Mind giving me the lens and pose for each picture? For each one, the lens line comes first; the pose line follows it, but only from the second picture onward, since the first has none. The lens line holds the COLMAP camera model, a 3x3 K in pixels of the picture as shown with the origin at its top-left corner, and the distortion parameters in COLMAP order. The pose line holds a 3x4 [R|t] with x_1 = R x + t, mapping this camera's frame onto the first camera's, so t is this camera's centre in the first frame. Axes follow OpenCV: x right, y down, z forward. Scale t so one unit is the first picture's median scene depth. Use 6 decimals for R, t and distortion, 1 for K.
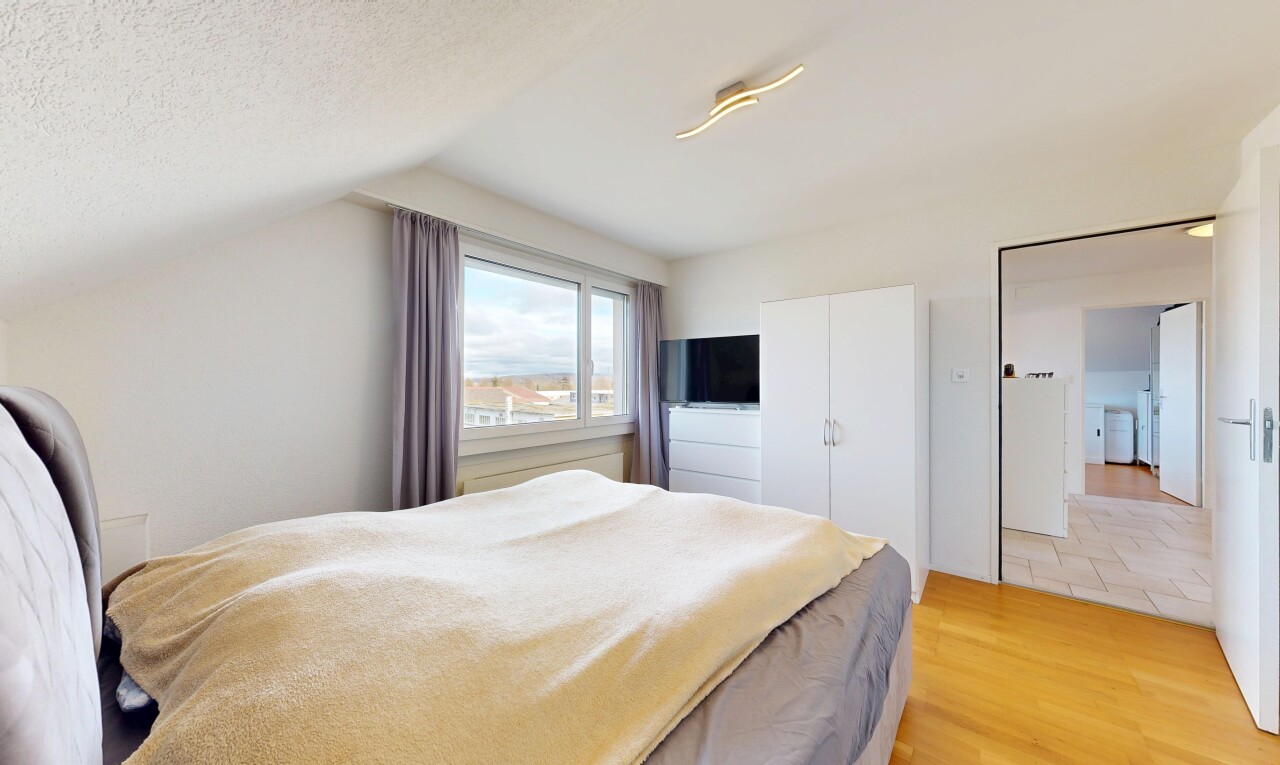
lens RADIAL K [[432.6, 0, 640.0], [0, 432.6, 382.5], [0, 0, 1]] dist [0.000273, 0.000035]
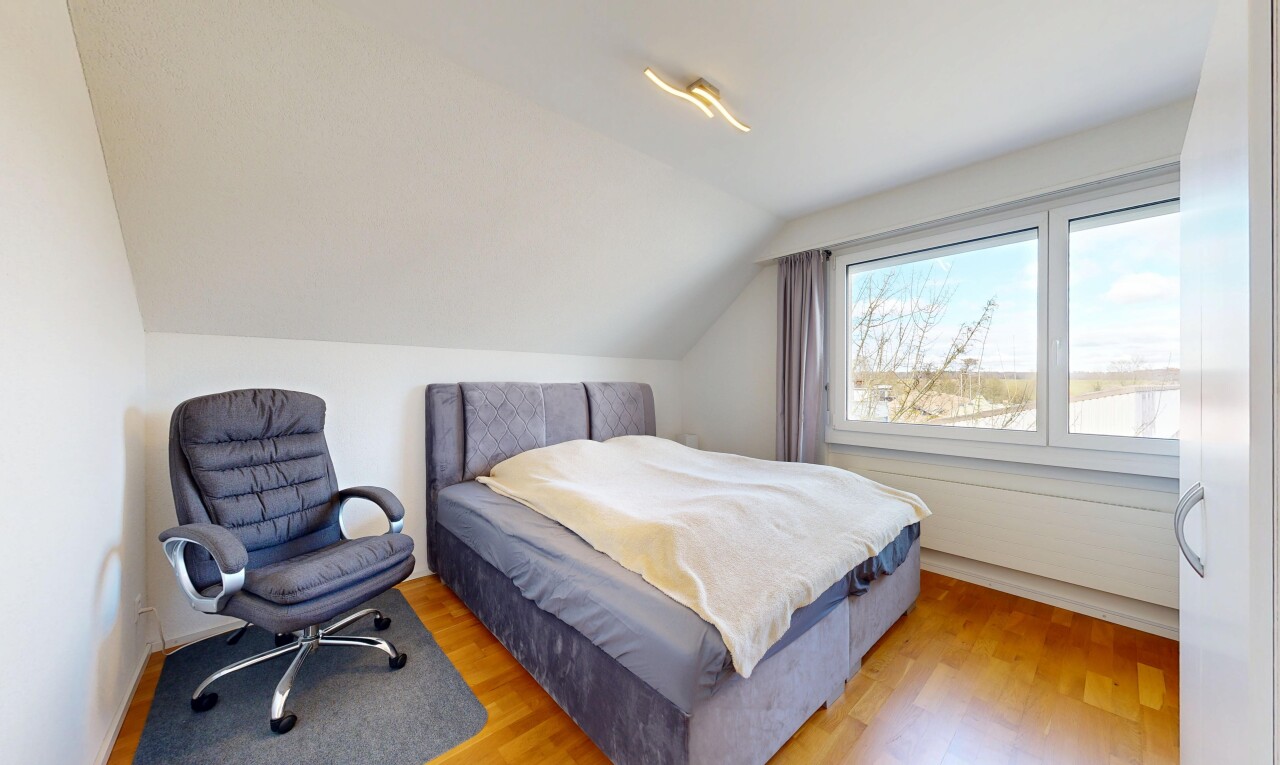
lens RADIAL K [[432.6, 0, 640.0], [0, 432.6, 382.5], [0, 0, 1]] dist [0.000273, 0.000035]
pose [[-0.172917, -0.007645, -0.984907, 0.818776], [0.000574, 0.999969, -0.007862, 0.017926], [0.984936, -0.001924, -0.172907, 0.687236]]
